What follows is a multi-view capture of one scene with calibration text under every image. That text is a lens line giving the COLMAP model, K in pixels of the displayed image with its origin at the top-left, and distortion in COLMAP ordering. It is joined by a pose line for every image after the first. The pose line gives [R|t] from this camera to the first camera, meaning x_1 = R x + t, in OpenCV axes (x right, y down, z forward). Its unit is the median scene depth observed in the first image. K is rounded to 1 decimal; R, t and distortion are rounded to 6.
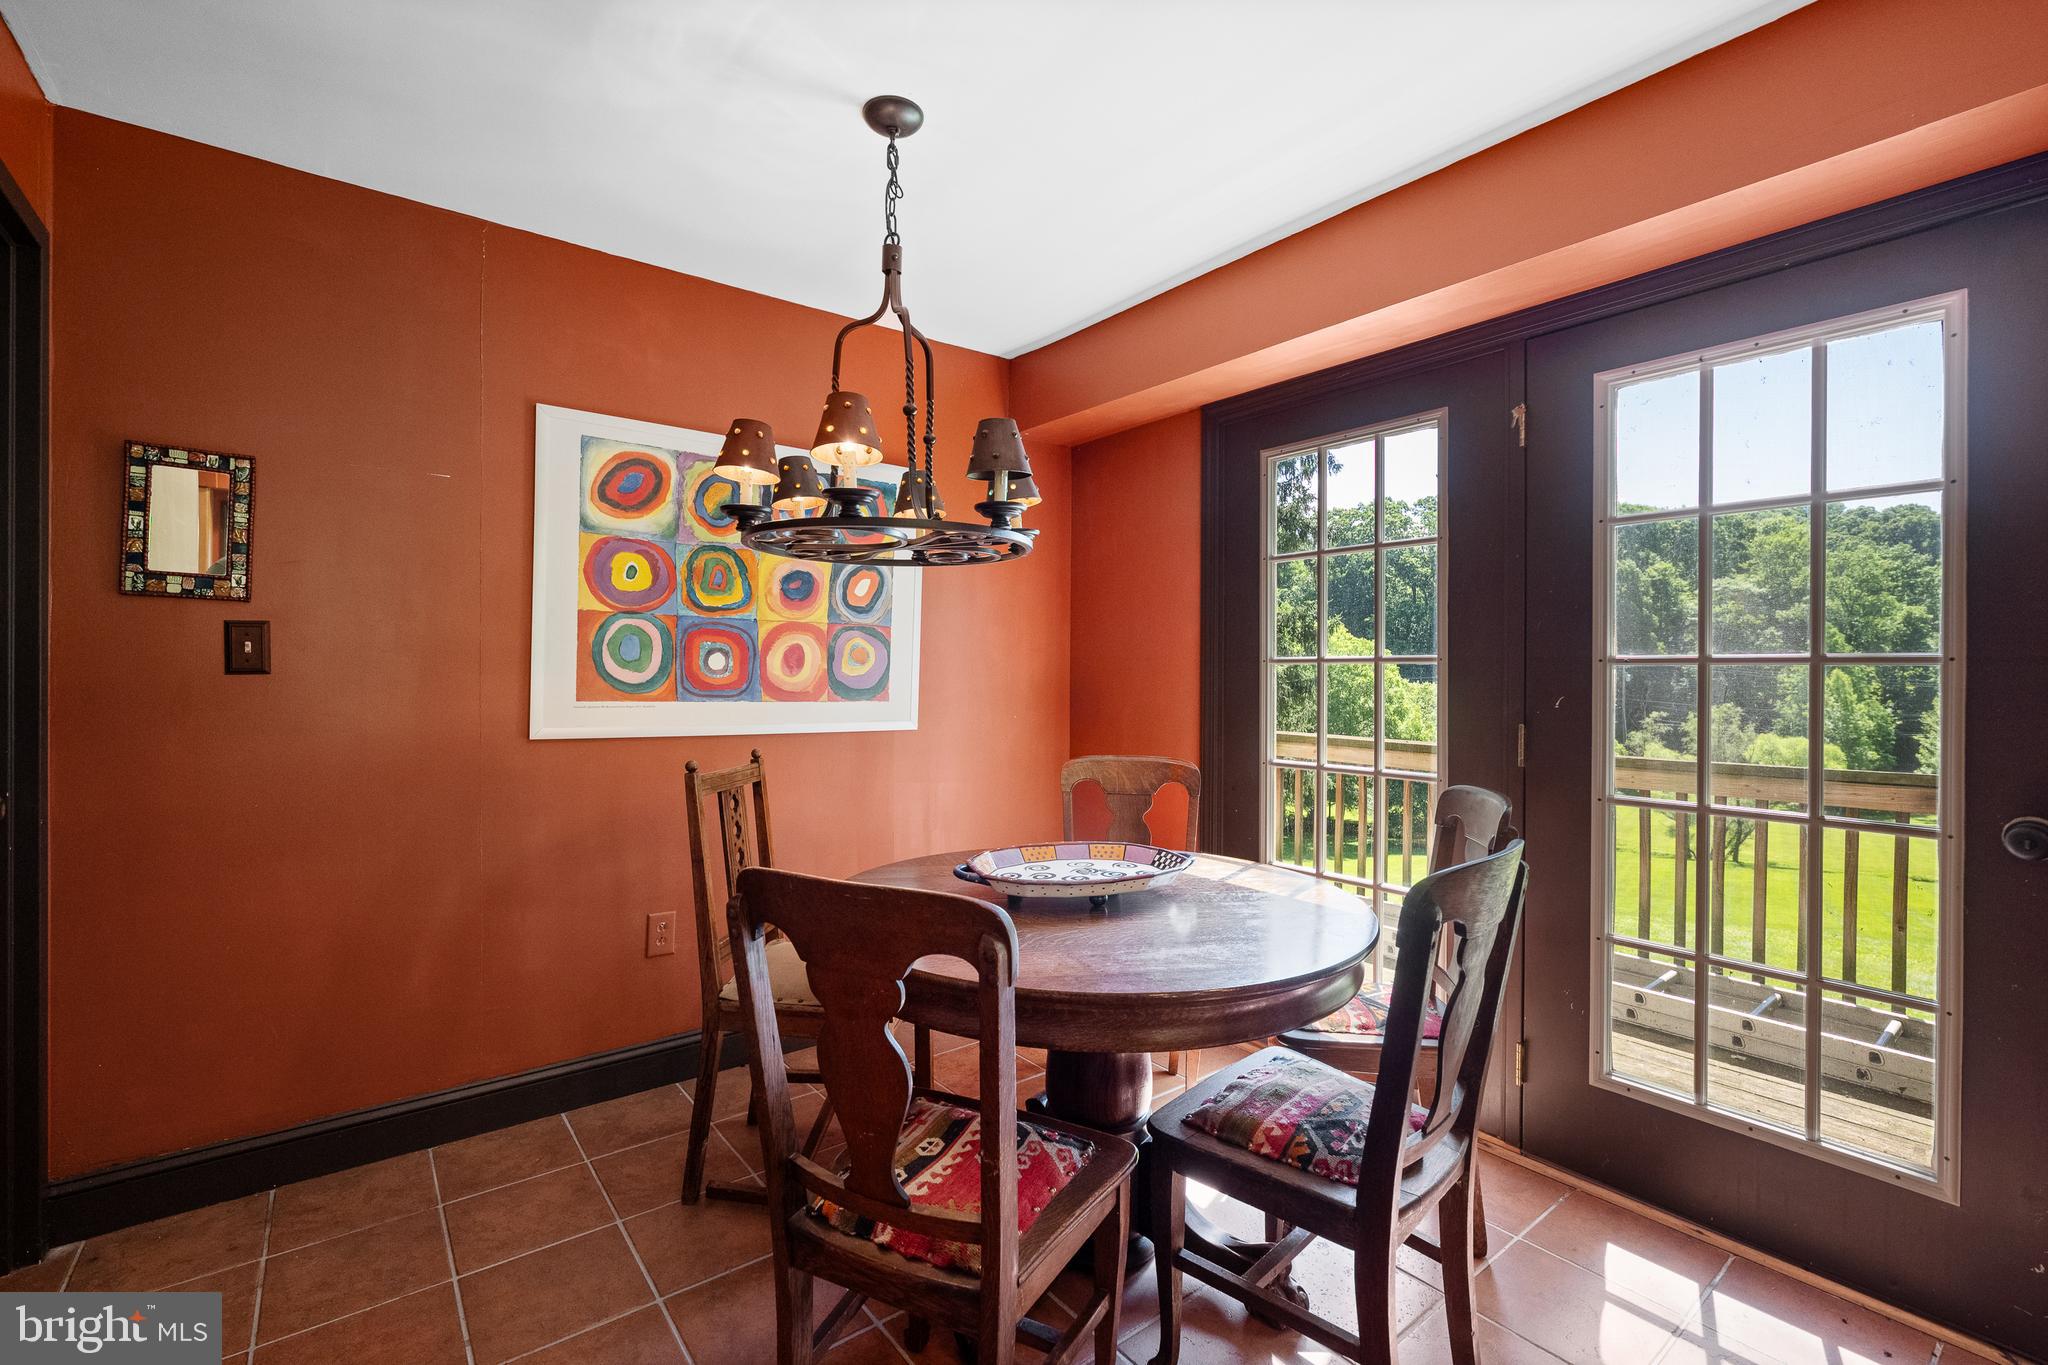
lens RADIAL K [[869.9, 0, 1035.0], [0, 869.9, 681.2], [0, 0, 1]] dist [0.000313, -0.000176]
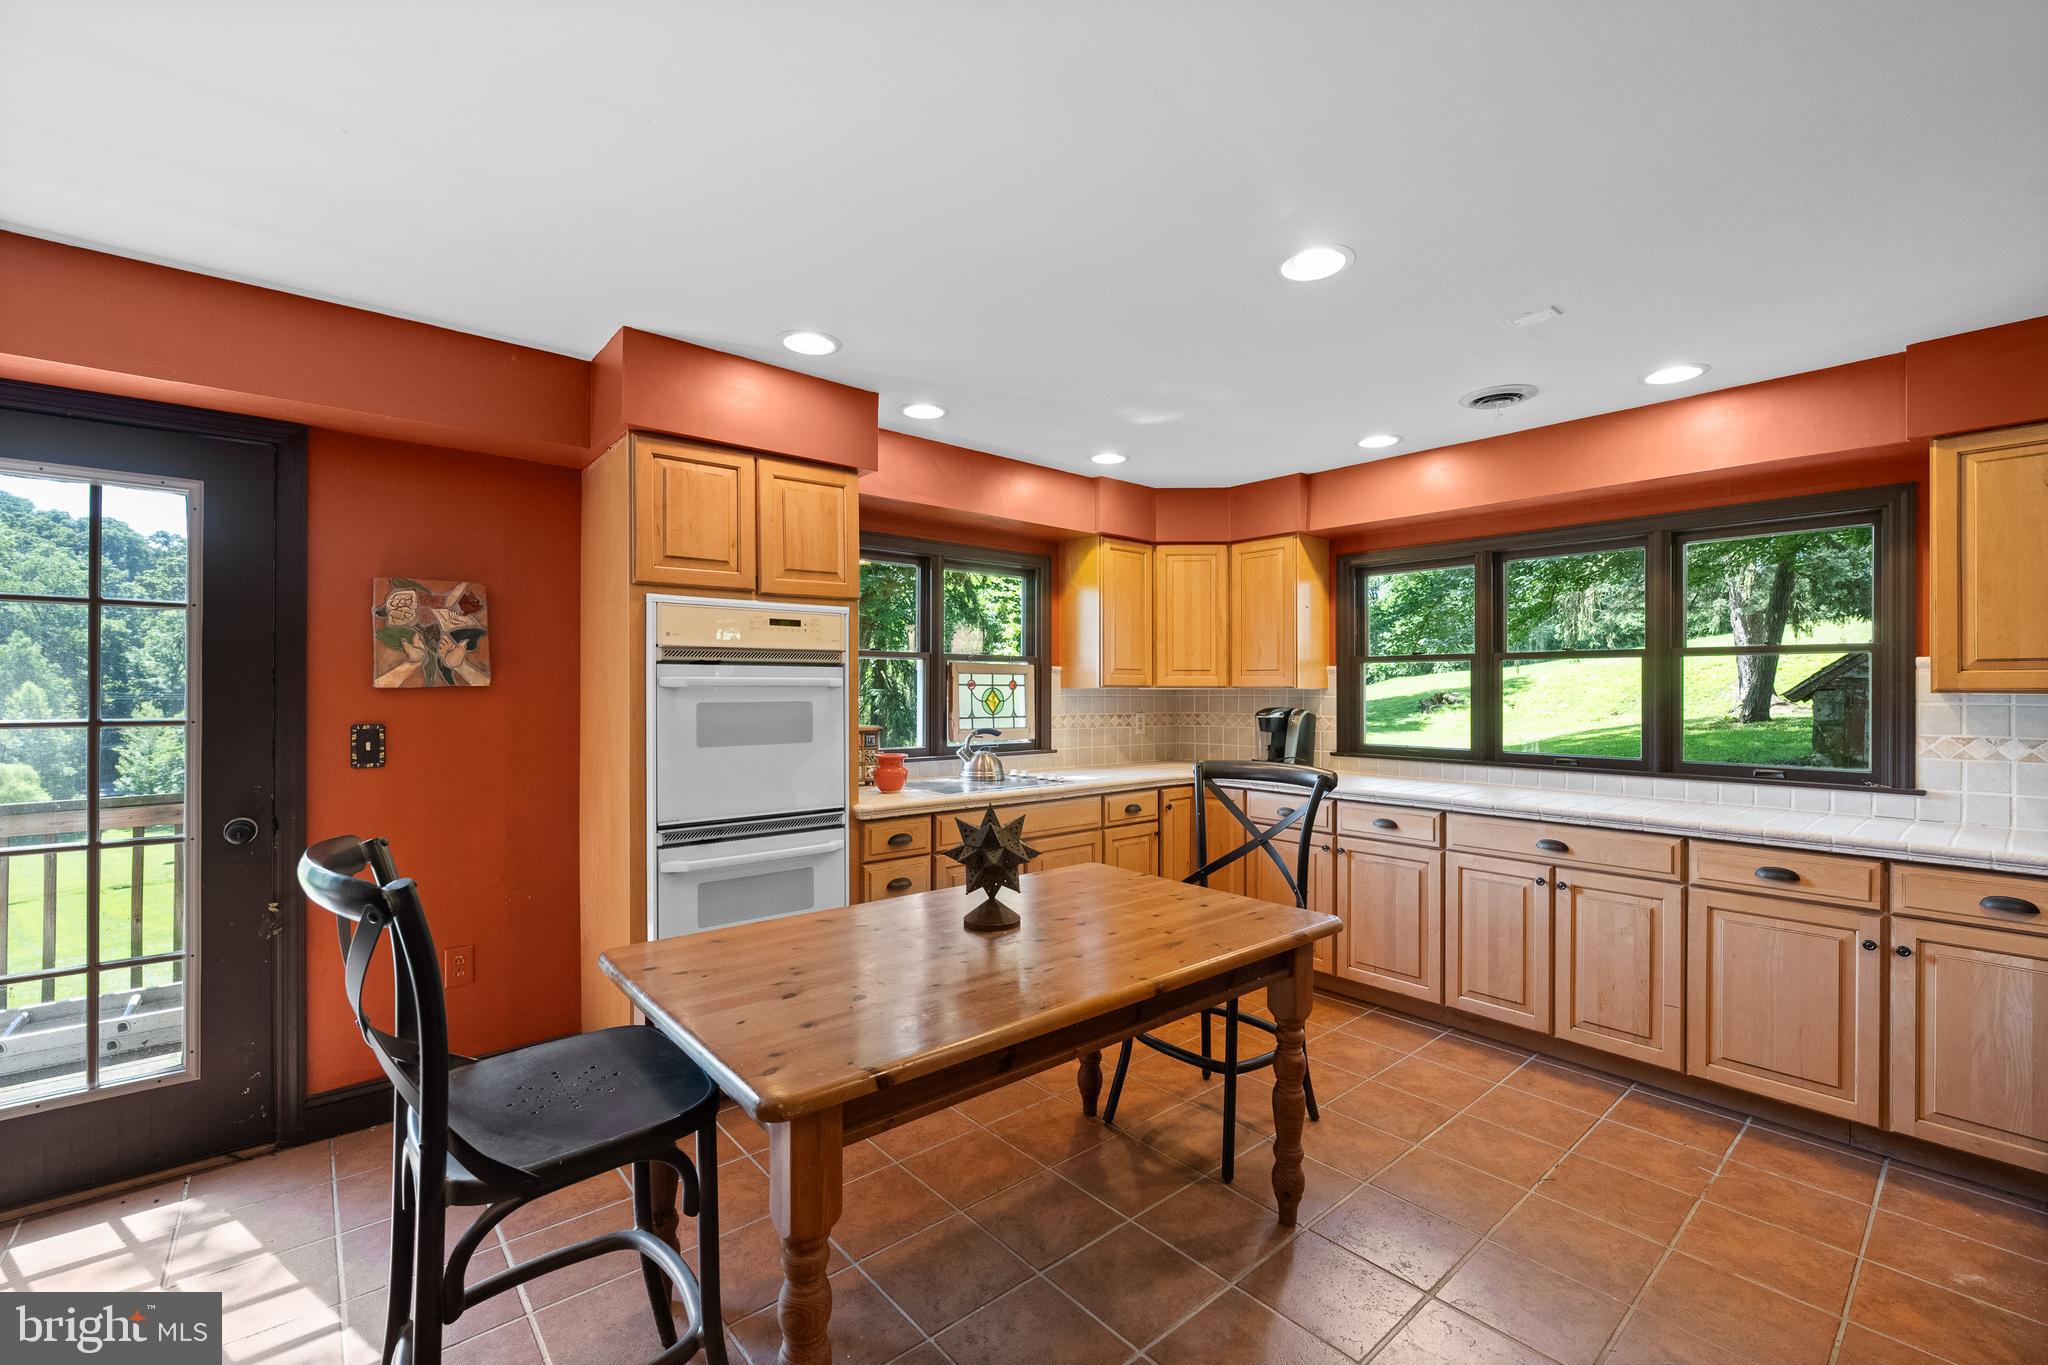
lens RADIAL K [[869.9, 0, 1037.6], [0, 869.9, 687.3], [0, 0, 1]] dist [0.000313, -0.000176]
pose [[-0.040569, -0.001813, 0.999175, -0.291214], [0.000834, 0.999998, 0.001848, -0.049643], [-0.999176, 0.000908, -0.040568, -0.228308]]
